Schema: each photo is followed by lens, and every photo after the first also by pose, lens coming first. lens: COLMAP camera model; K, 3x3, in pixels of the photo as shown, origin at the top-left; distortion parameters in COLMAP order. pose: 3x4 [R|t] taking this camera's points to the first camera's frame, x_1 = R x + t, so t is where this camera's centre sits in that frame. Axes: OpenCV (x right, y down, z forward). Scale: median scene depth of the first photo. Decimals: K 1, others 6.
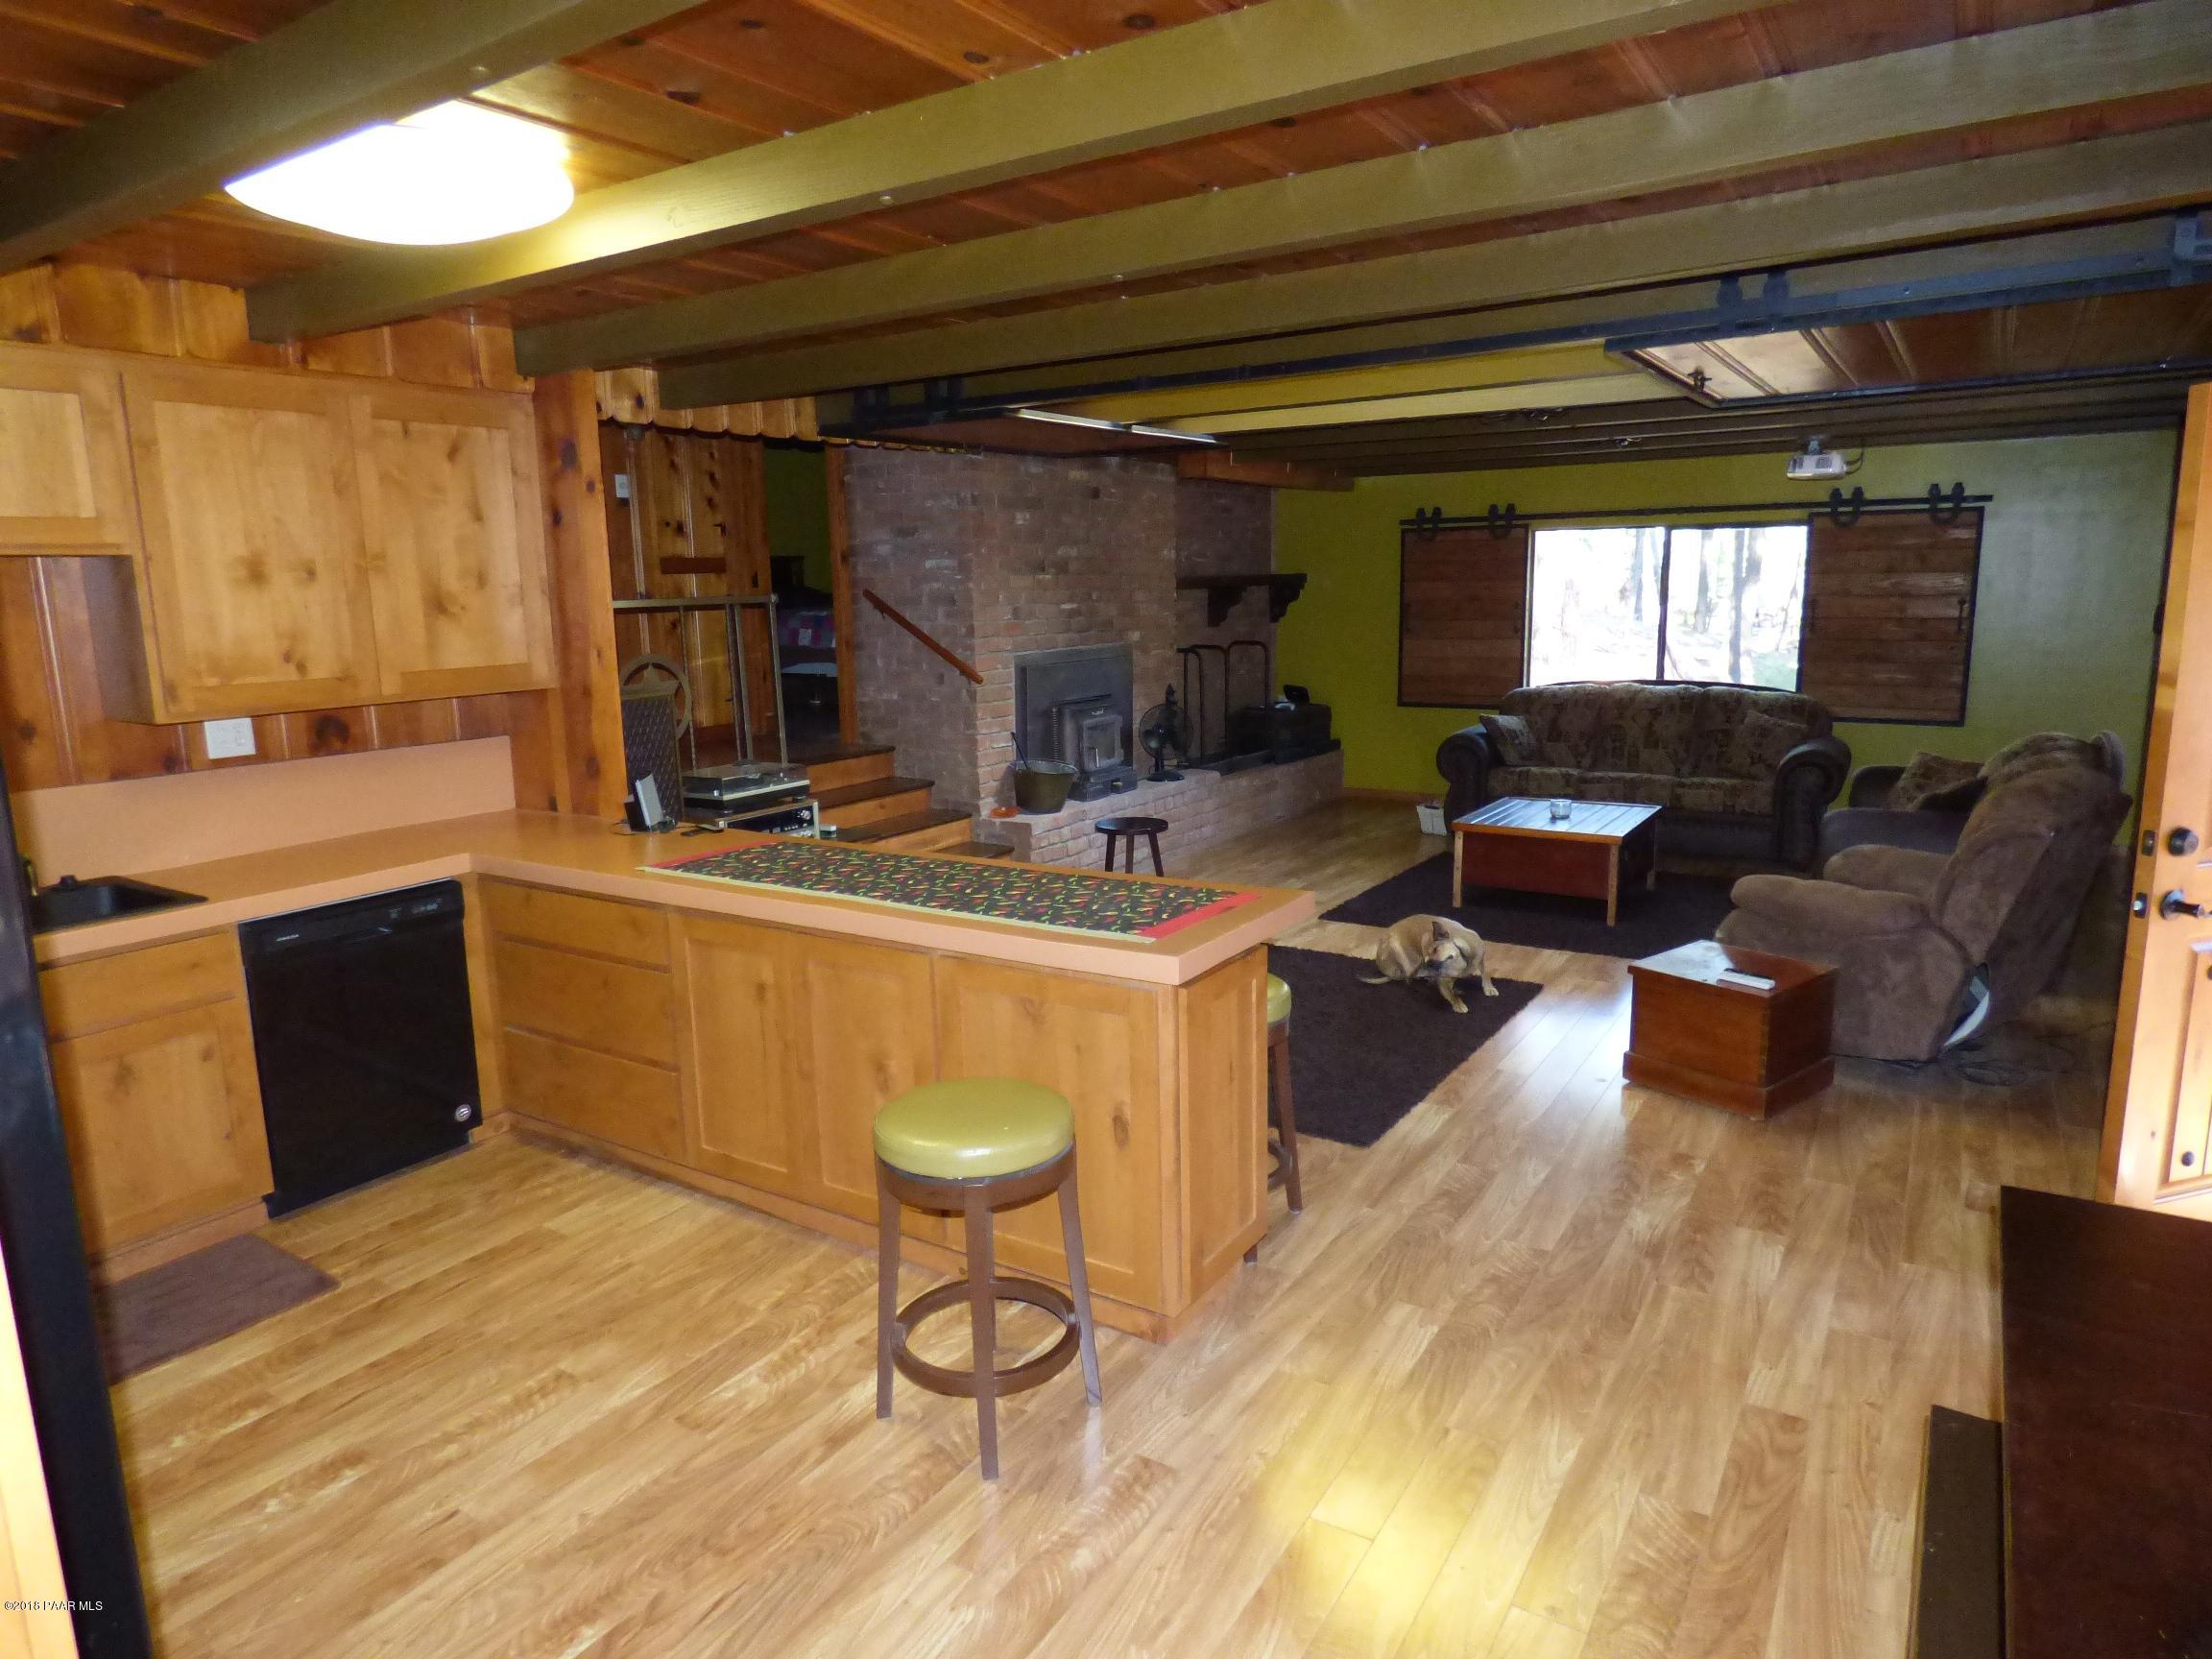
lens RADIAL K [[1347.7, 0, 1108.6], [0, 1347.7, 823.4], [0, 0, 1]] dist [-0.011901, 0.000030]
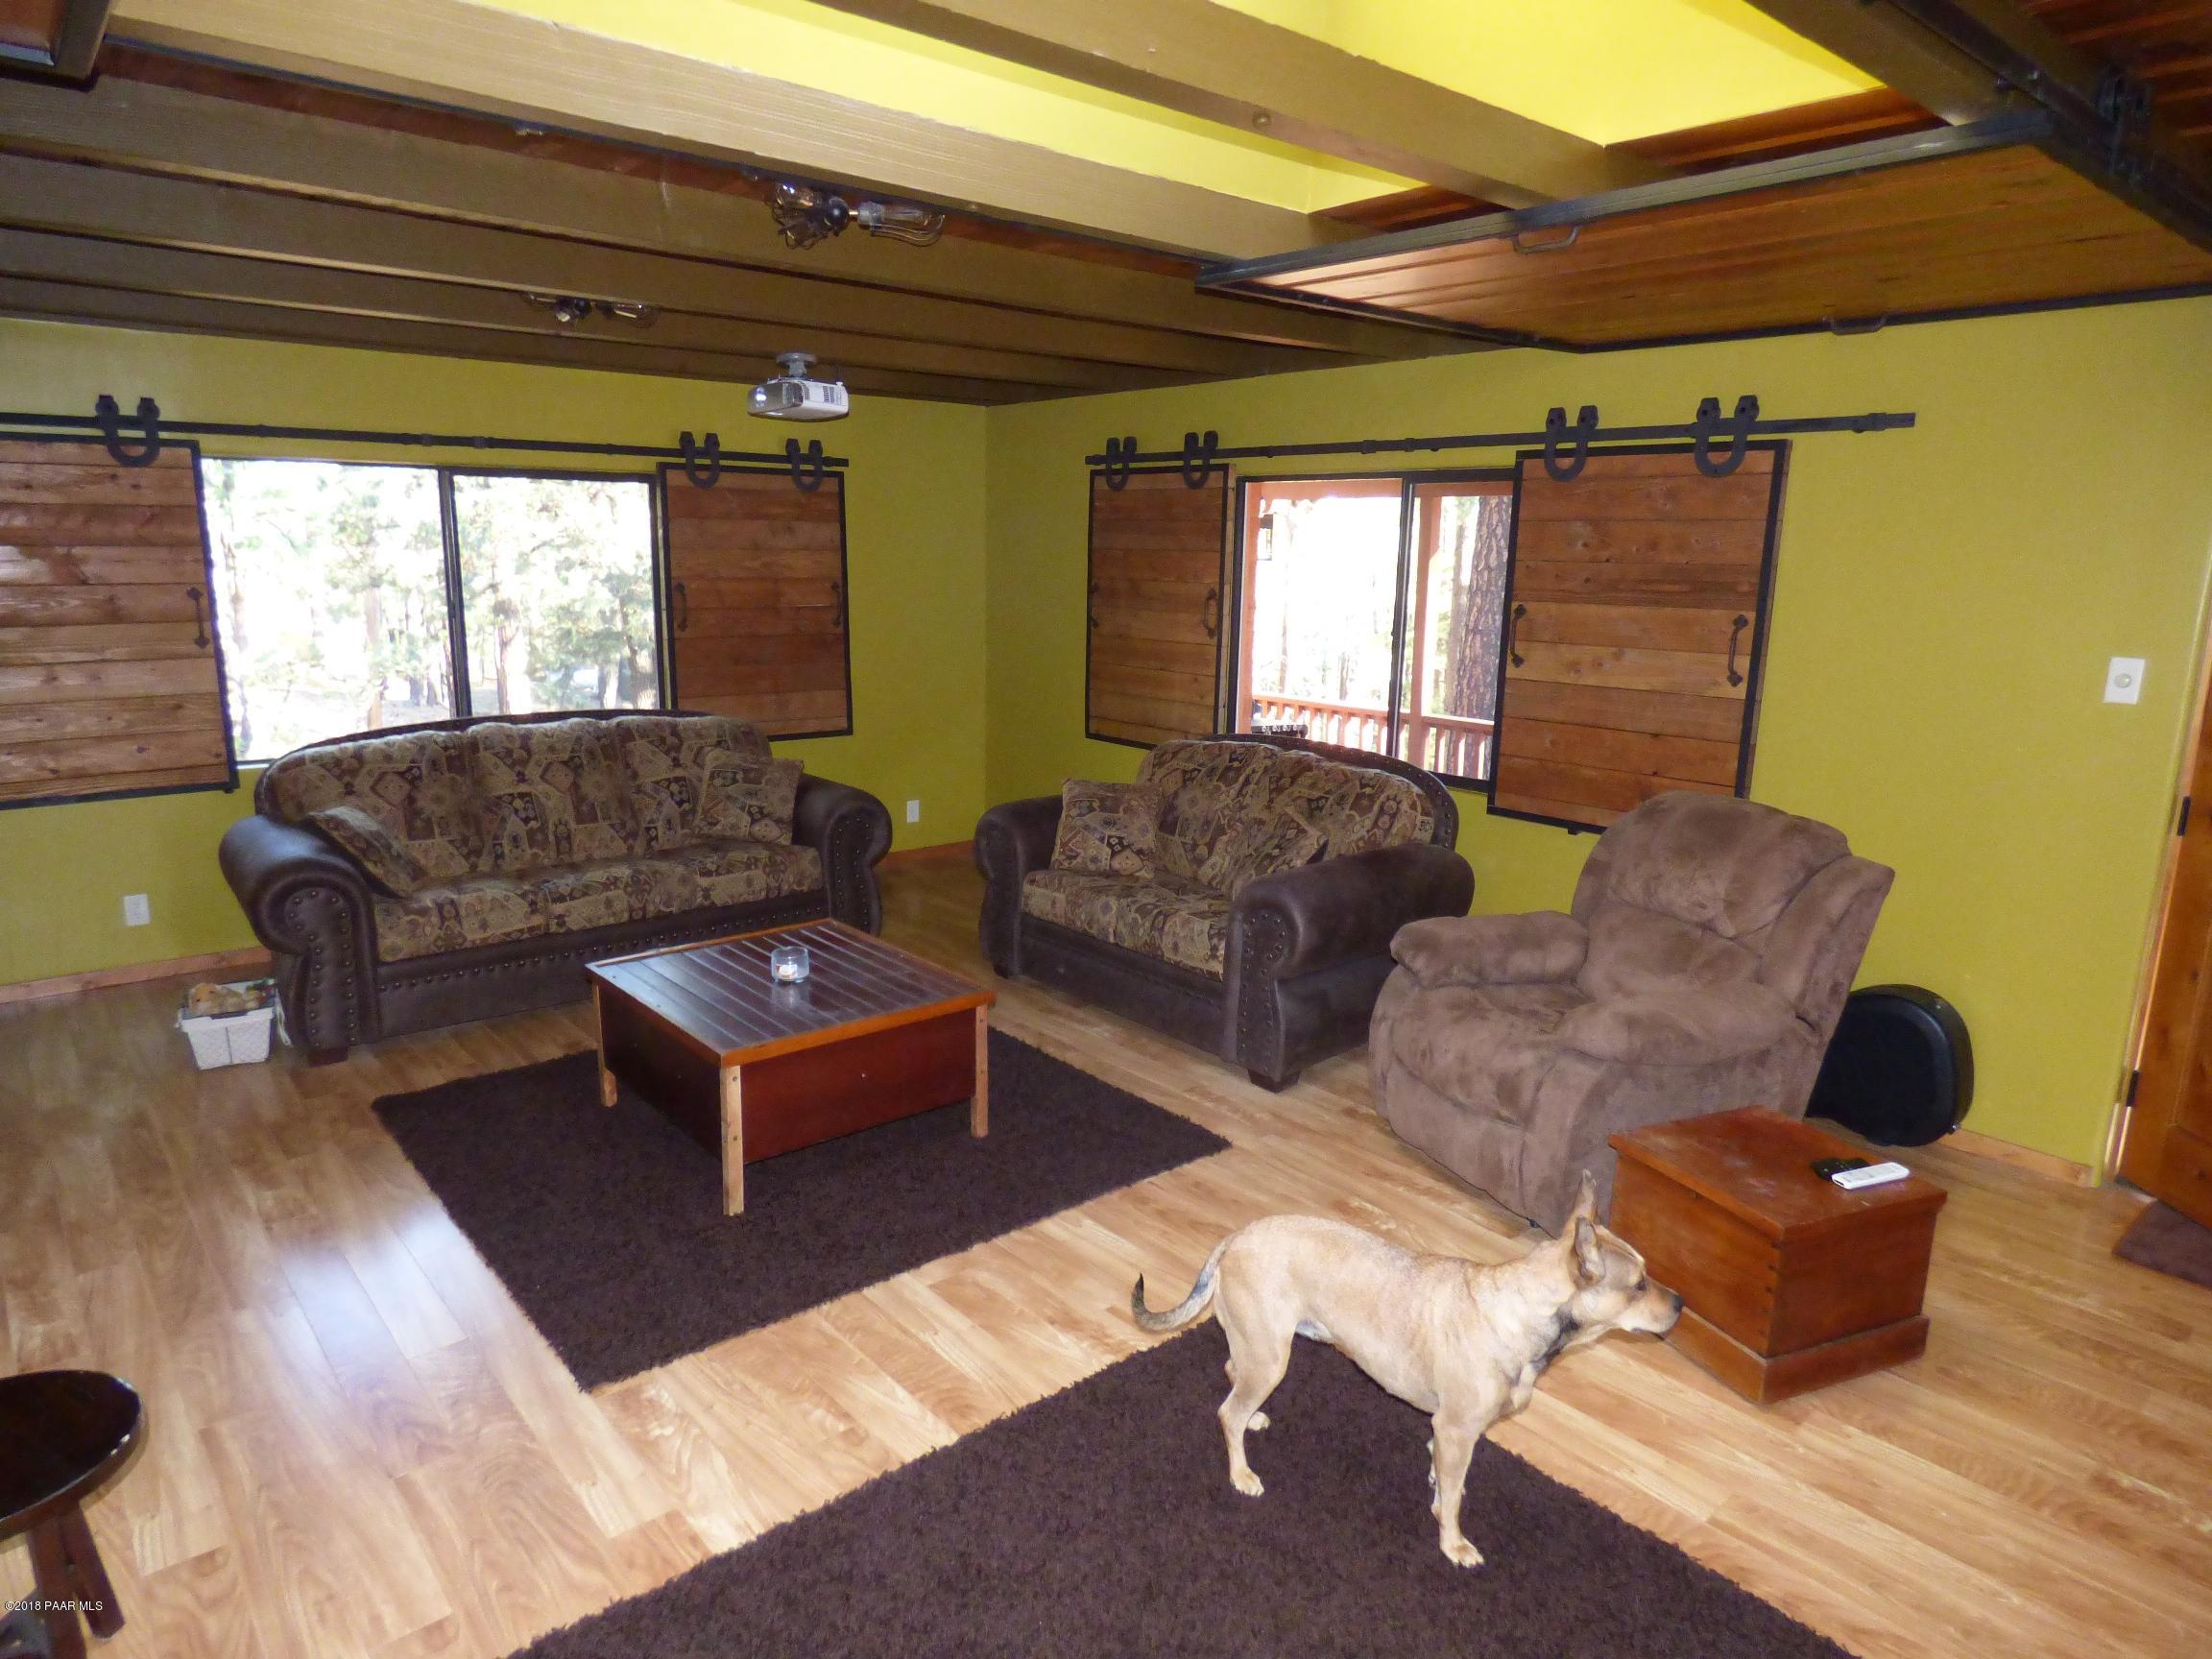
lens RADIAL K [[1347.7, 0, 1112.0], [0, 1347.7, 828.7], [0, 0, 1]] dist [-0.011901, 0.000030]
pose [[0.287261, -0.173057, 0.942089, -0.136351], [0.149800, 0.979558, 0.134262, -0.115141], [-0.946066, 0.102557, 0.307313, 0.655693]]
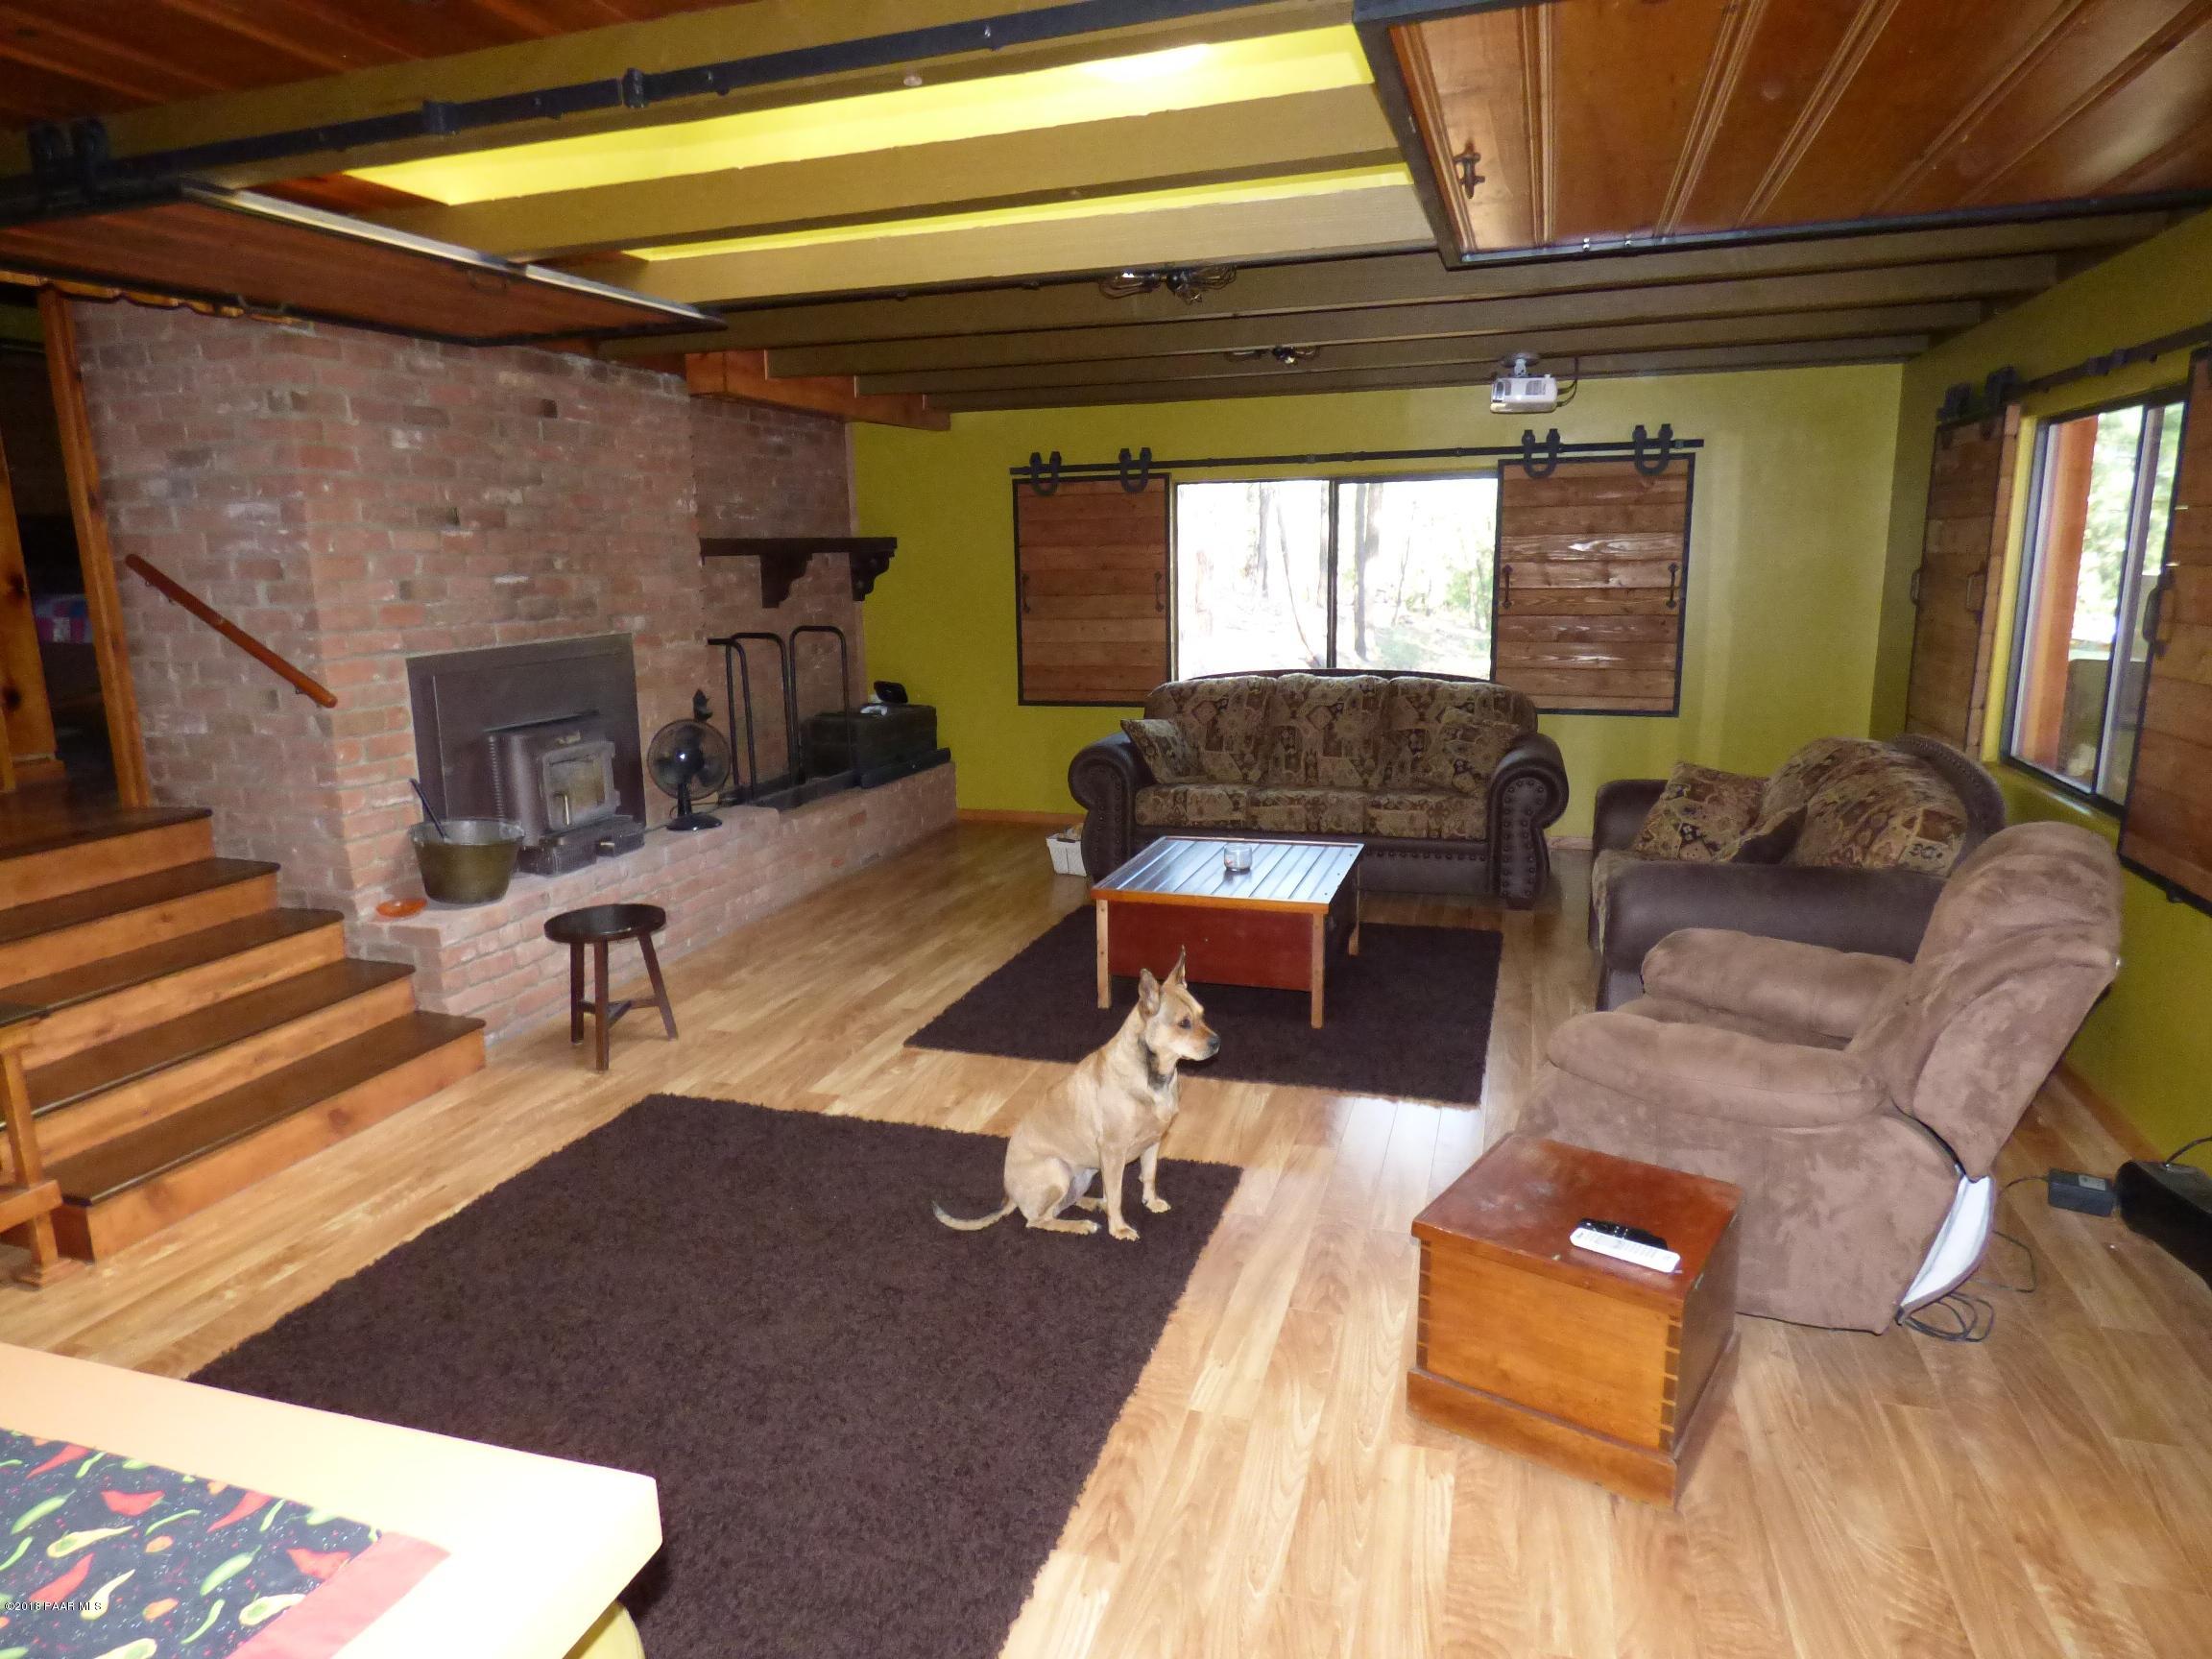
lens RADIAL K [[1347.7, 0, 1105.0], [0, 1347.7, 830.9], [0, 0, 1]] dist [-0.011901, 0.000030]
pose [[0.966095, -0.052390, 0.252814, 0.081848], [0.047218, 0.998533, 0.026486, -0.044621], [-0.253831, -0.013651, 0.967152, 0.305230]]
